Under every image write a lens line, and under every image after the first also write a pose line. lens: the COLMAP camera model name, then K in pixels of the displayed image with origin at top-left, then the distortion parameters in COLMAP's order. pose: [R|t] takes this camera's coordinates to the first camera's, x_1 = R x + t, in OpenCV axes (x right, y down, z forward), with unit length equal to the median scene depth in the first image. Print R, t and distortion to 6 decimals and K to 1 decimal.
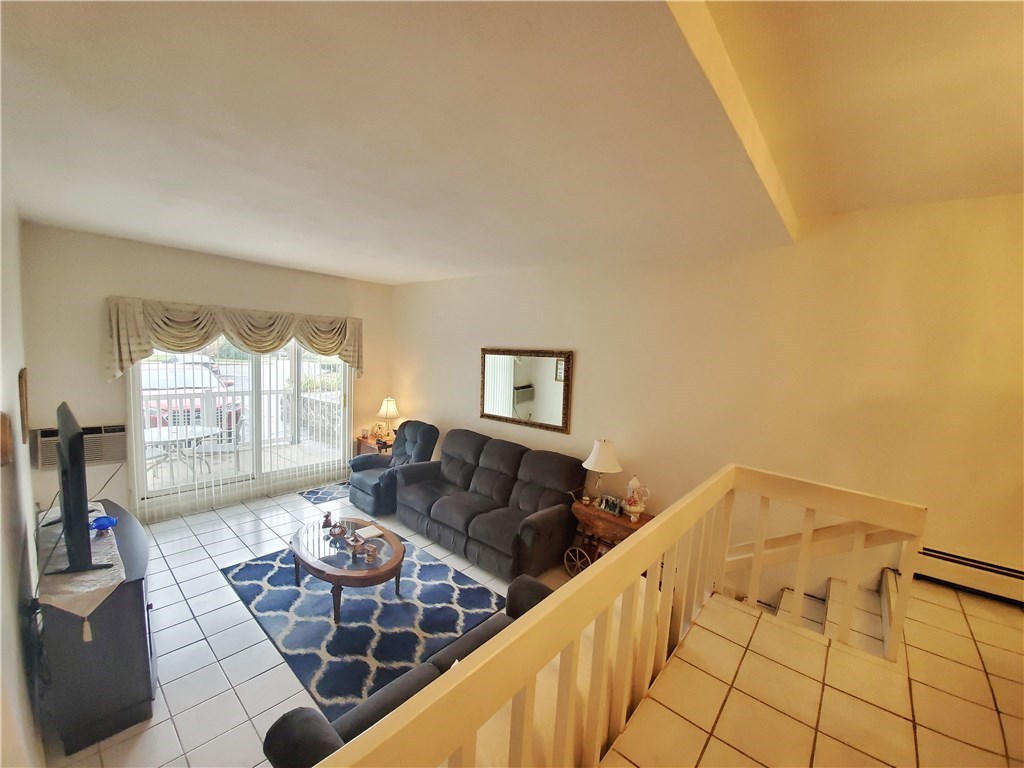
lens RADIAL K [[402.2, 0, 512.4], [0, 402.2, 387.1], [0, 0, 1]] dist [0.011380, -0.015757]
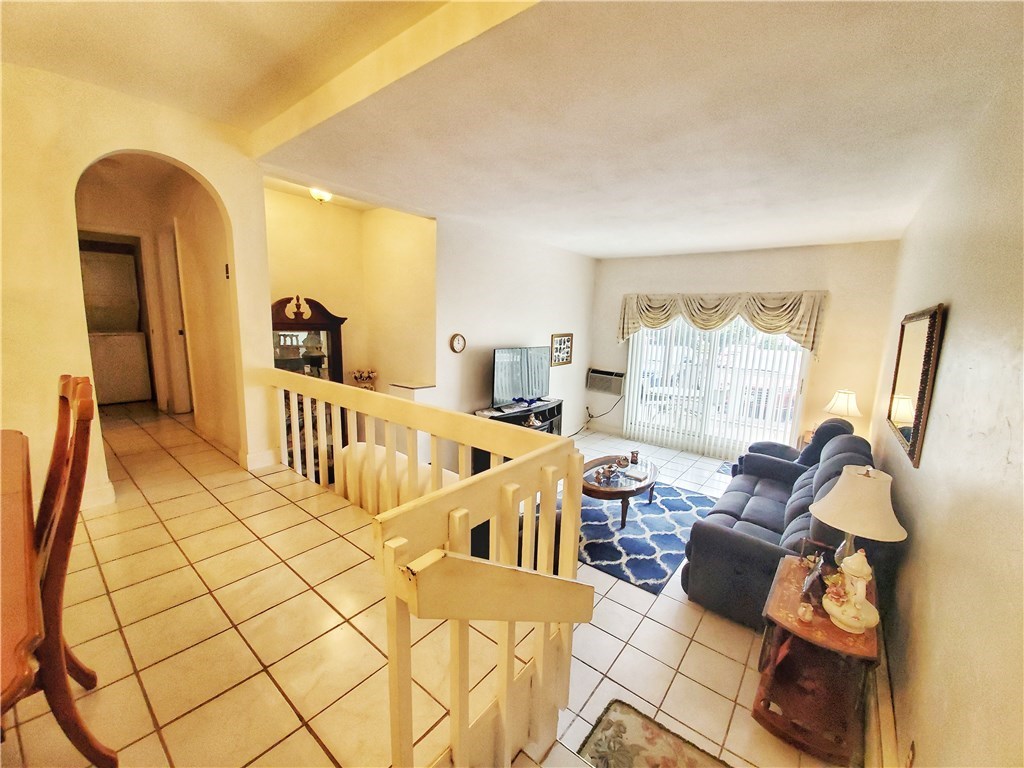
lens RADIAL K [[406.1, 0, 516.5], [0, 406.1, 383.6], [0, 0, 1]] dist [0.021620, -0.016728]
pose [[0.045109, 0.105508, -0.993395, 0.605942], [-0.126986, 0.986946, 0.099057, 0.024348], [0.990878, 0.121679, 0.057918, 0.438972]]
